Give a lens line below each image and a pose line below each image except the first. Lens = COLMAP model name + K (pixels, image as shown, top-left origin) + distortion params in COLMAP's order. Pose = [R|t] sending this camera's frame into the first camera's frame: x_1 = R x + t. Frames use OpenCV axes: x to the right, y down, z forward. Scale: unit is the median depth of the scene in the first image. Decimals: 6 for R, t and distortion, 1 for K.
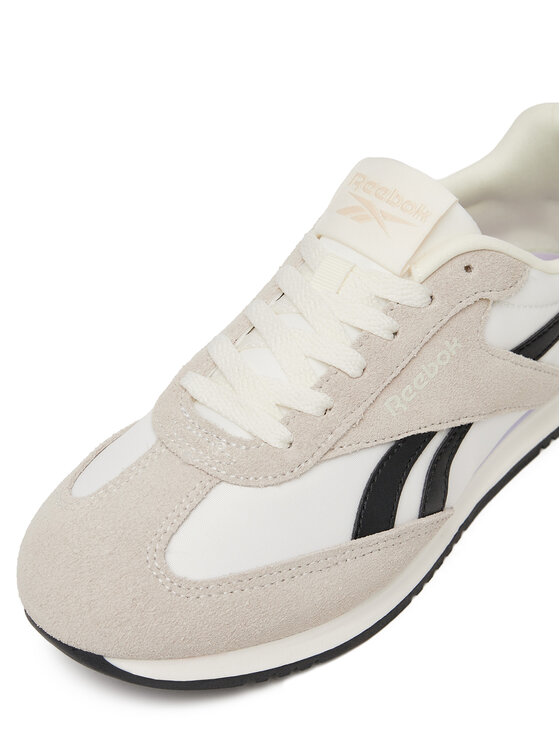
lens RADIAL K [[1207.8, 0, 279.4], [0, 1207.8, 373.2], [0, 0, 1]] dist [-0.153024, 0.000000]
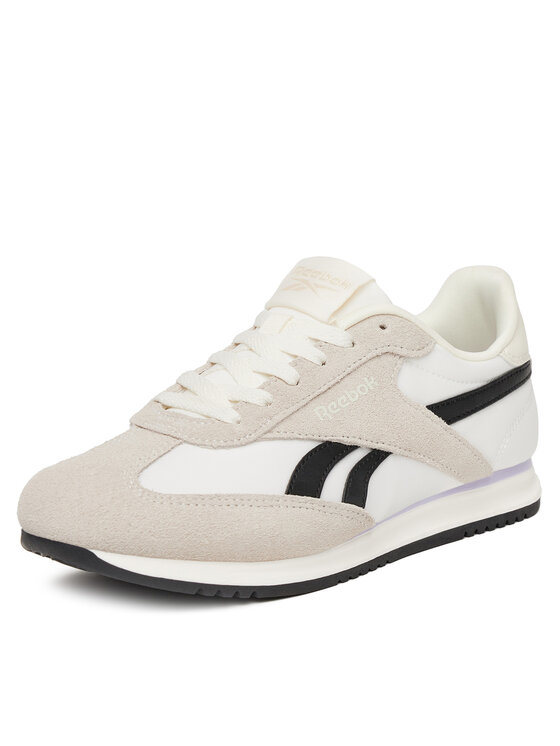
lens RADIAL K [[2202.1, 0, 280.2], [0, 2202.1, 372.6], [0, 0, 1]] dist [-0.047918, 0.000000]
pose [[0.999666, 0.025187, -0.005775, 0.063754], [-0.024946, 0.882392, -0.469853, 1.078479], [-0.006738, 0.469841, 0.882726, -1.065346]]
